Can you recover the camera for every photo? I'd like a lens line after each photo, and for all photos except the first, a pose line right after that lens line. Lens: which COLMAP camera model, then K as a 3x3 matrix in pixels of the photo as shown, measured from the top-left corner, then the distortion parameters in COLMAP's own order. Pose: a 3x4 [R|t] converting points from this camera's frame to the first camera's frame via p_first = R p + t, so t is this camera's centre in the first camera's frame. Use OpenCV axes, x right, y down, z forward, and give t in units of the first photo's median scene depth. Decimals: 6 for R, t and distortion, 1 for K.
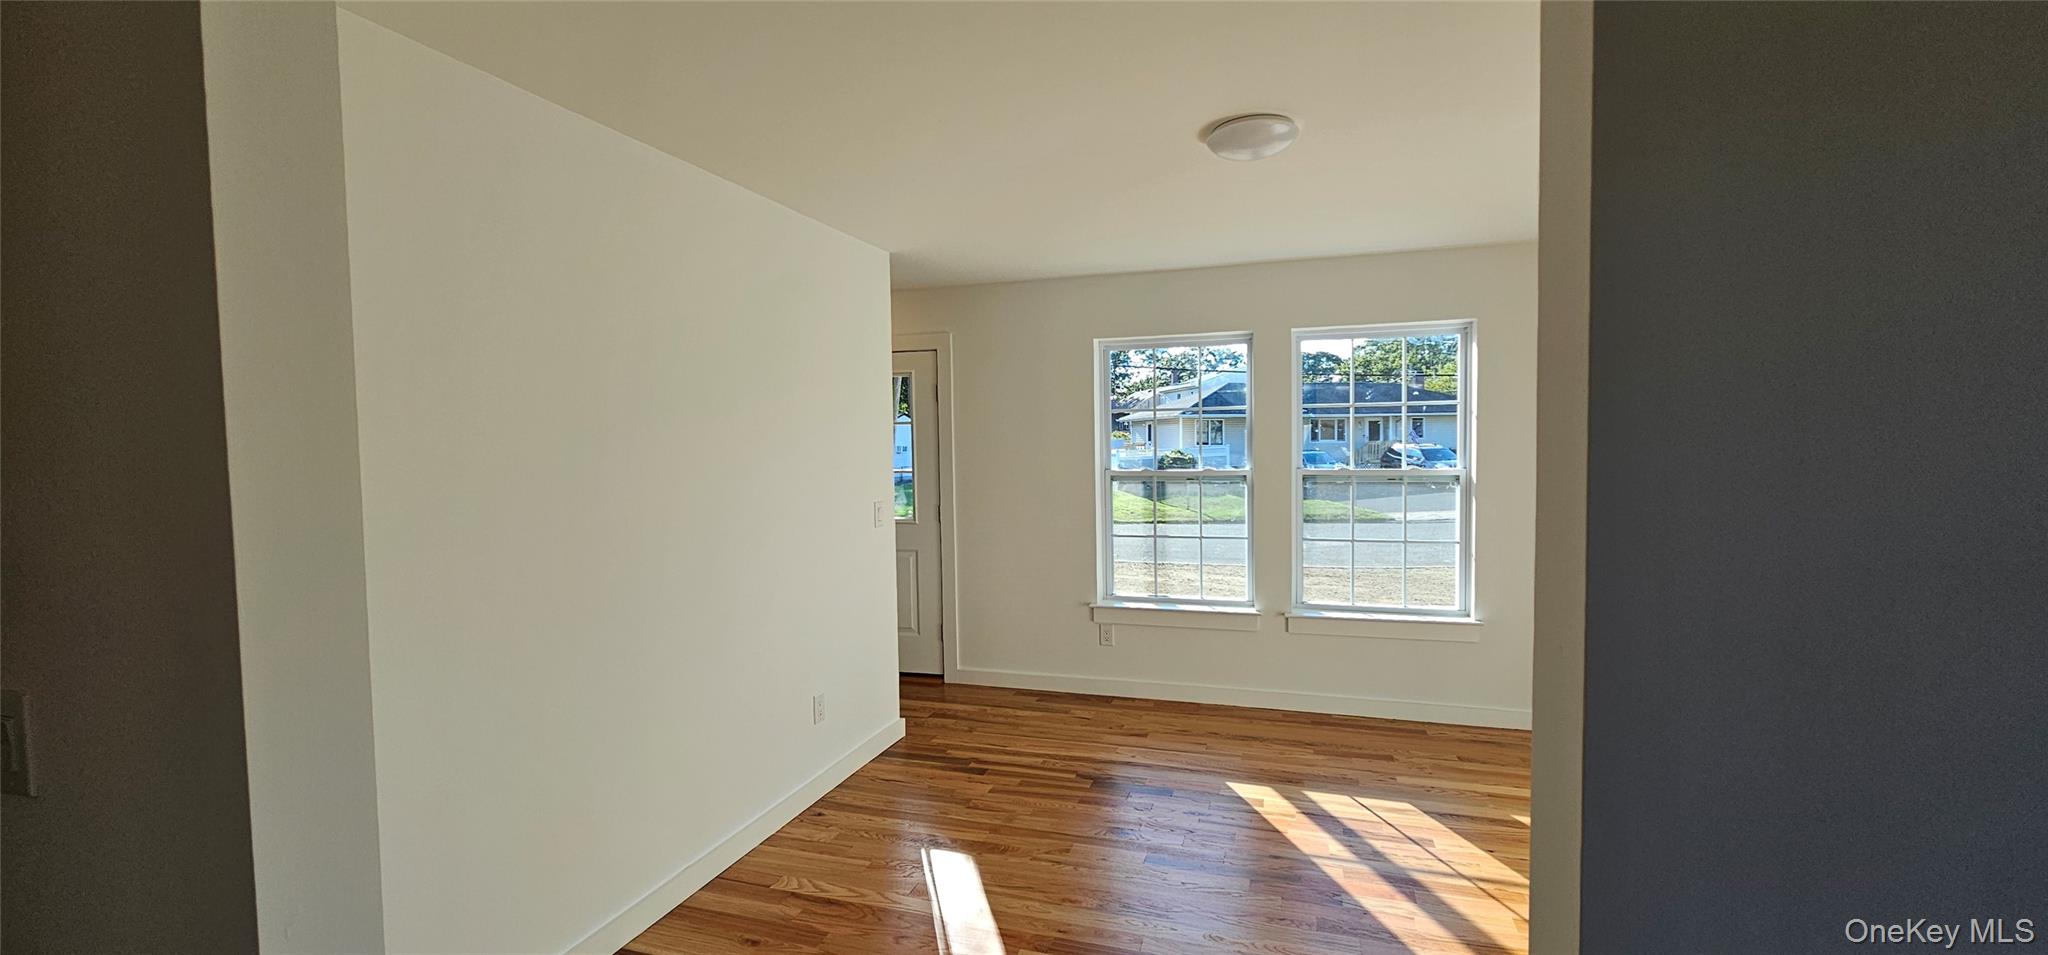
lens RADIAL K [[847.0, 0, 1031.9], [0, 847.0, 474.3], [0, 0, 1]] dist [-0.000700, -0.000067]
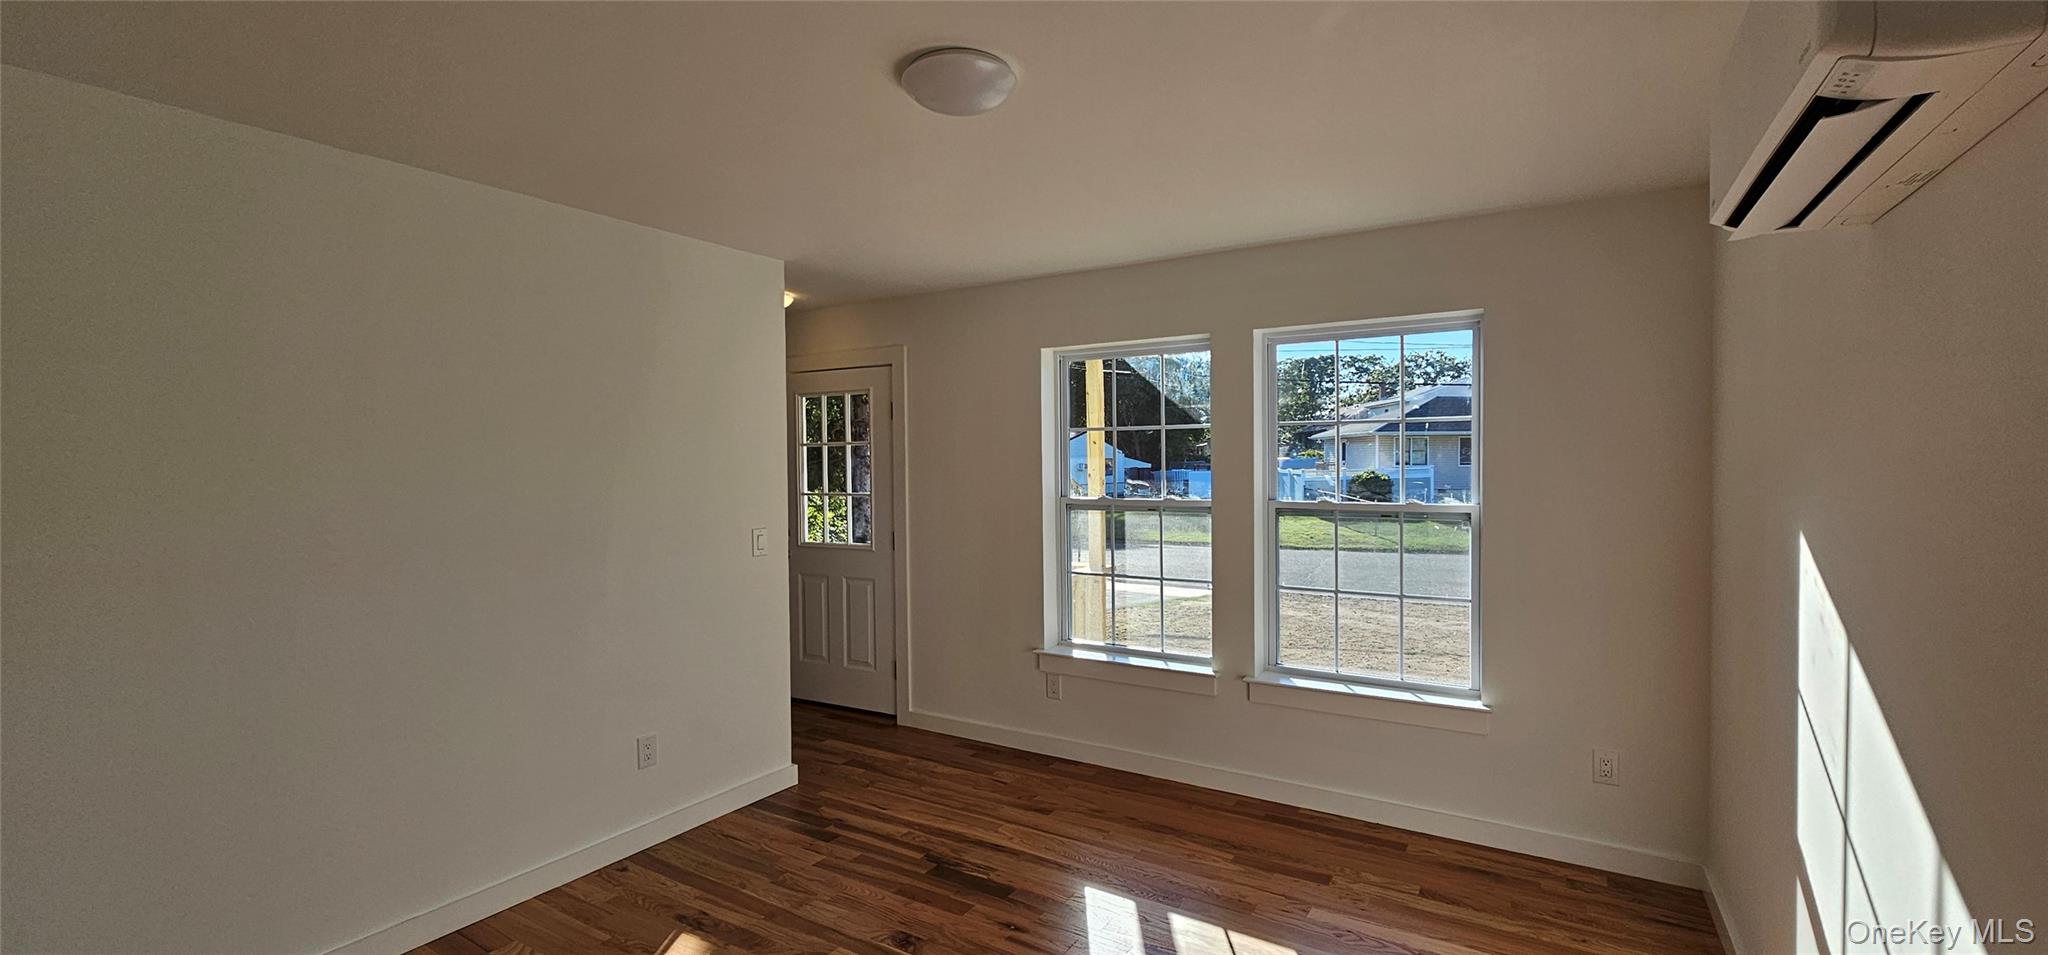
lens RADIAL K [[847.0, 0, 1031.9], [0, 847.0, 474.3], [0, 0, 1]] dist [-0.000700, -0.000067]
pose [[0.969686, 0.010076, -0.244147, 0.295027], [-0.015173, 0.999704, -0.019004, -0.012278], [0.243884, 0.022133, 0.969552, 0.153036]]
